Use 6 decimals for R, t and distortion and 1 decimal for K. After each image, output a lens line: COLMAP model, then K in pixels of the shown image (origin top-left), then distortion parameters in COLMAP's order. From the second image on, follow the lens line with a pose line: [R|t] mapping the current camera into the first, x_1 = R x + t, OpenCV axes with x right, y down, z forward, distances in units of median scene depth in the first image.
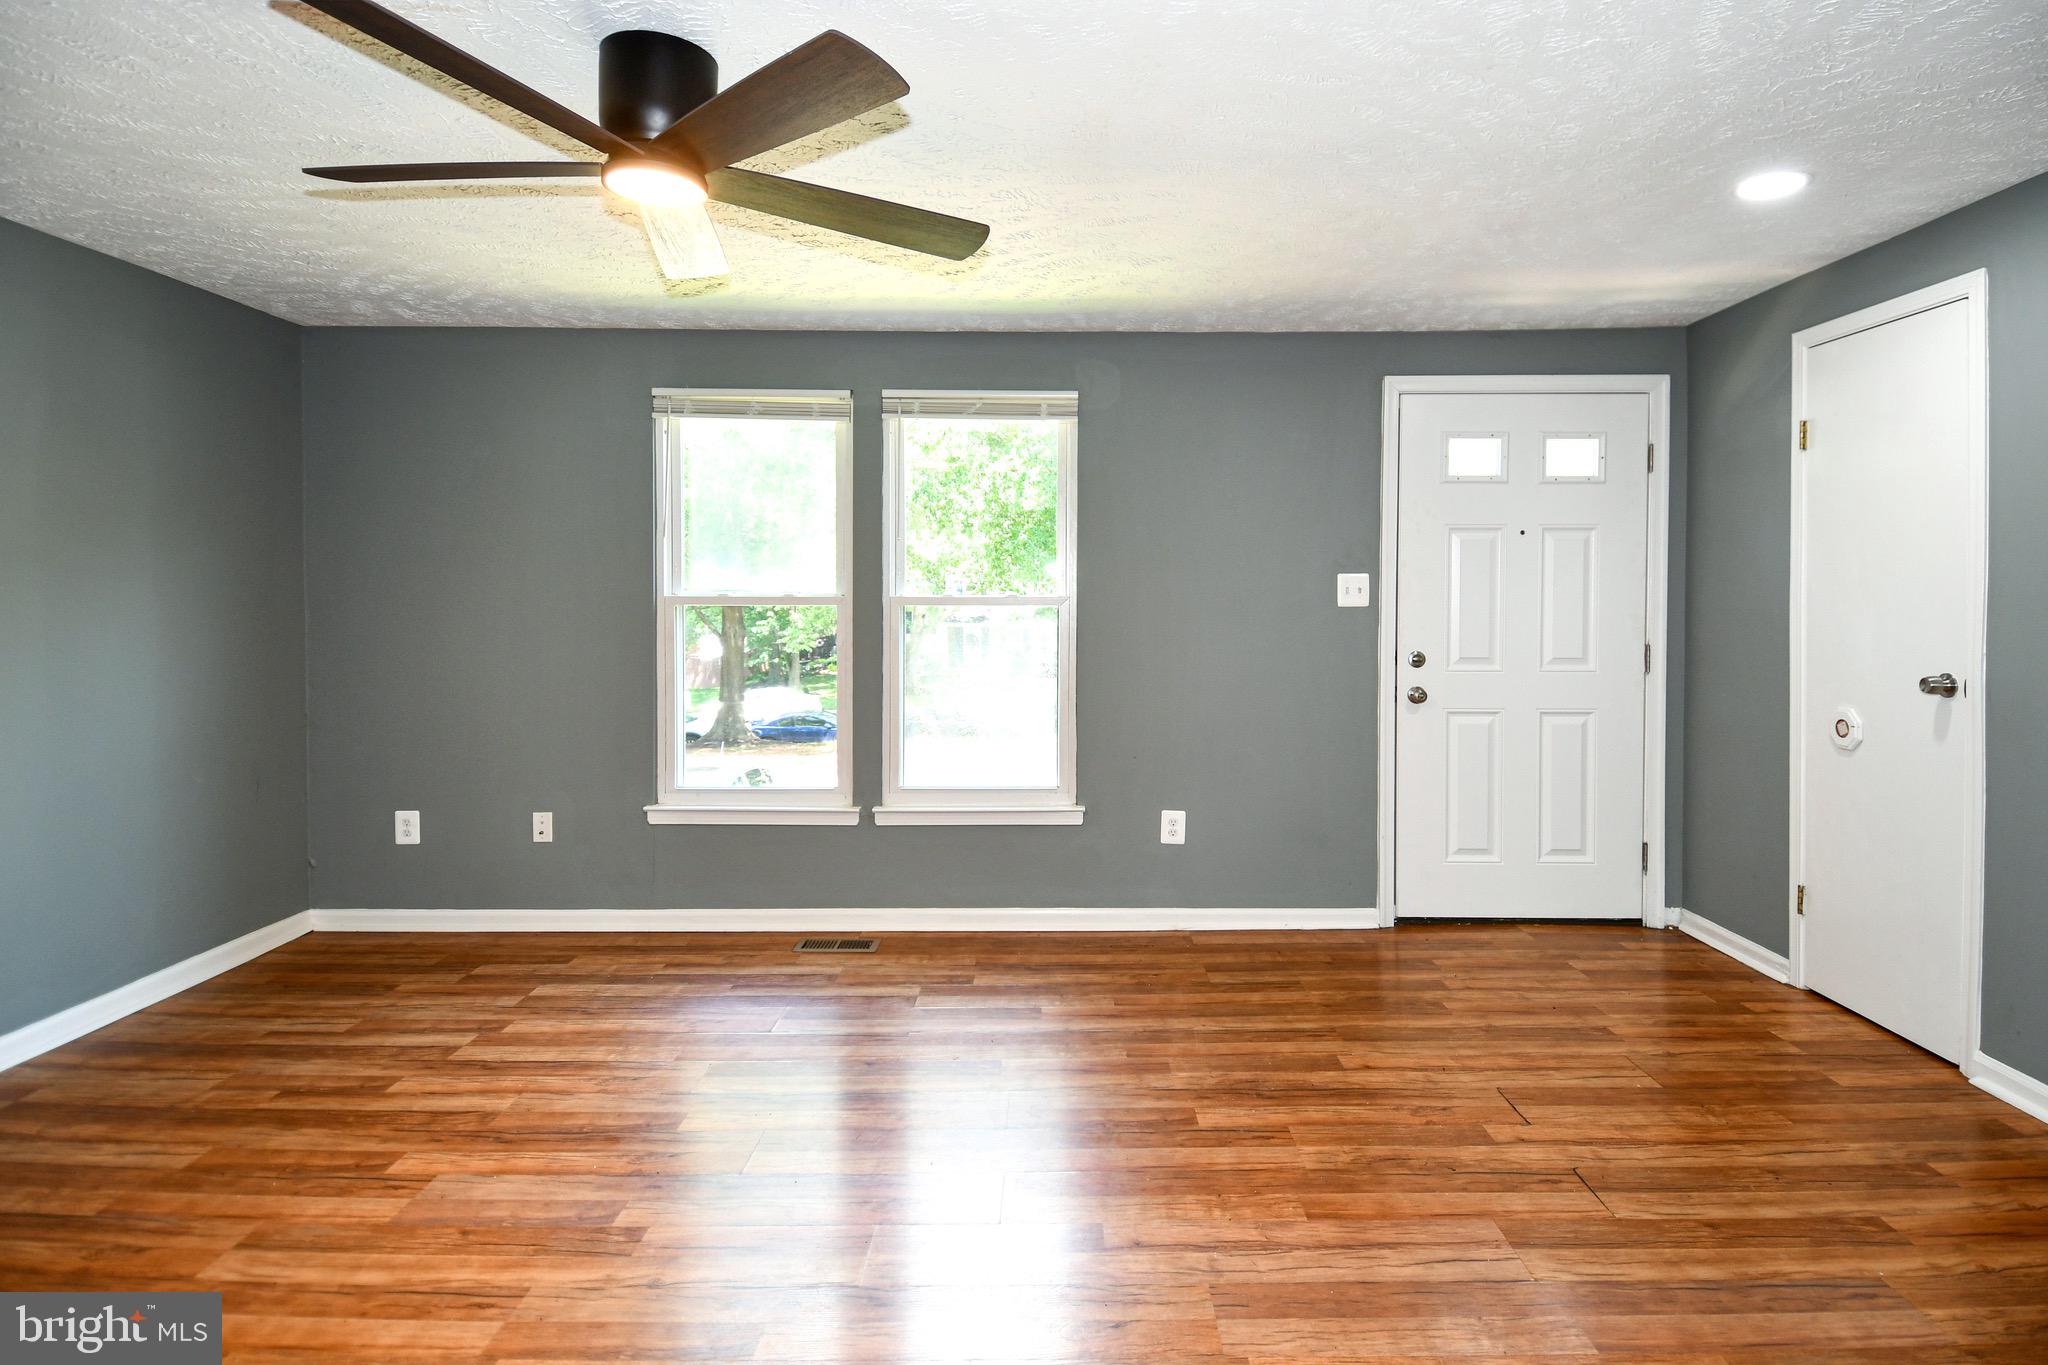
lens RADIAL K [[1044.5, 0, 1016.9], [0, 1044.5, 629.1], [0, 0, 1]] dist [0.049854, -0.053611]
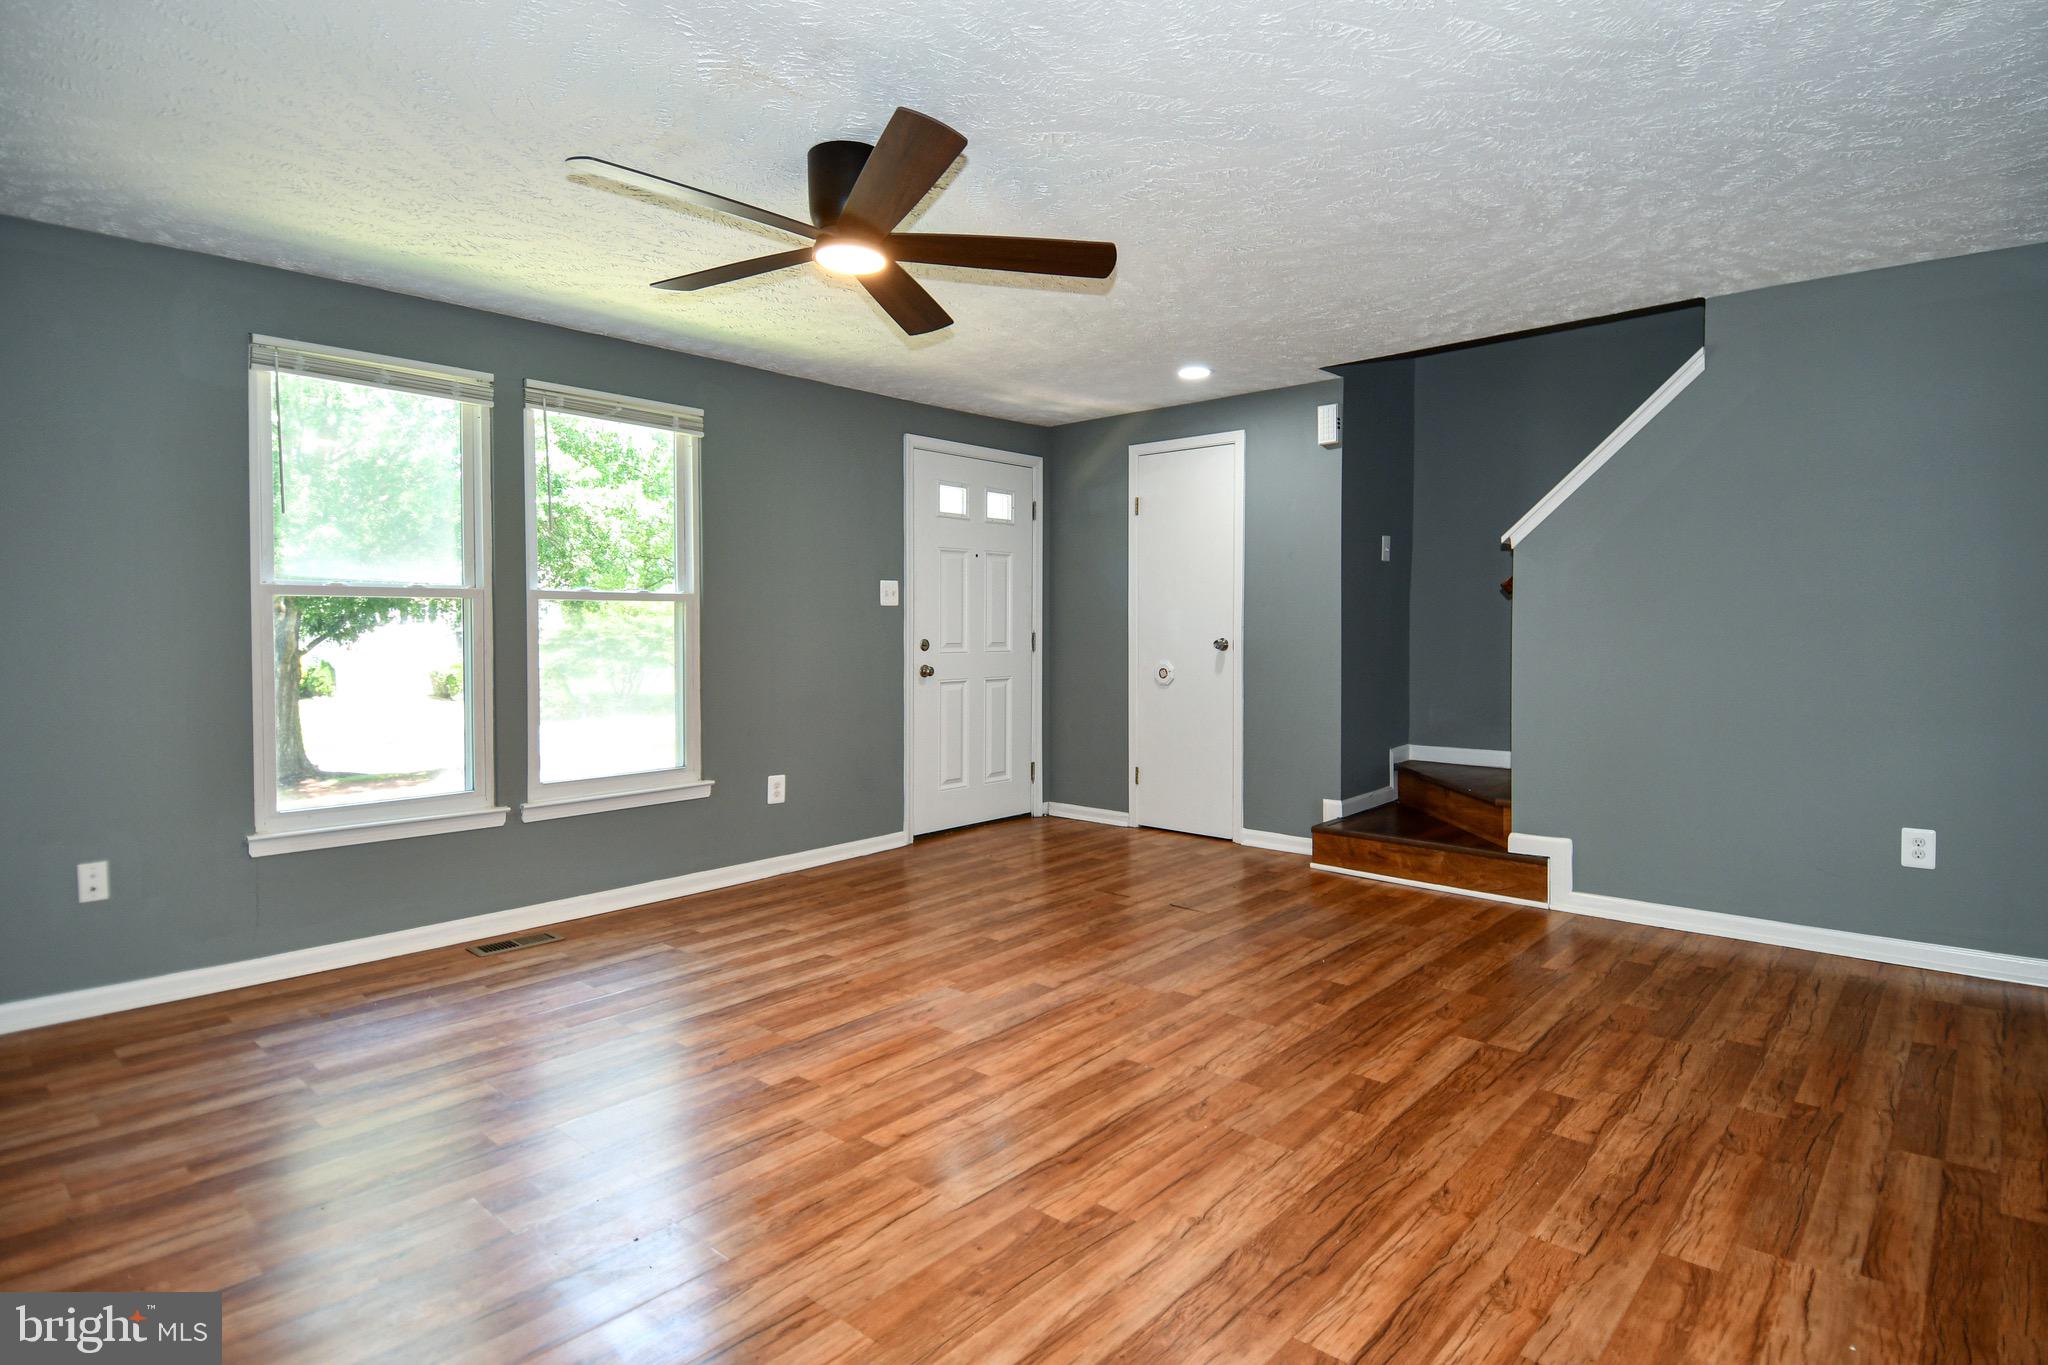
lens RADIAL K [[1090.9, 0, 1024.0], [0, 1090.9, 682.5], [0, 0, 1]] dist [0.025580, -0.053683]
pose [[0.656186, -0.041065, 0.753481, -0.658679], [0.023312, 0.999145, 0.034152, 0.035258], [-0.754239, -0.004845, 0.656582, -0.030835]]
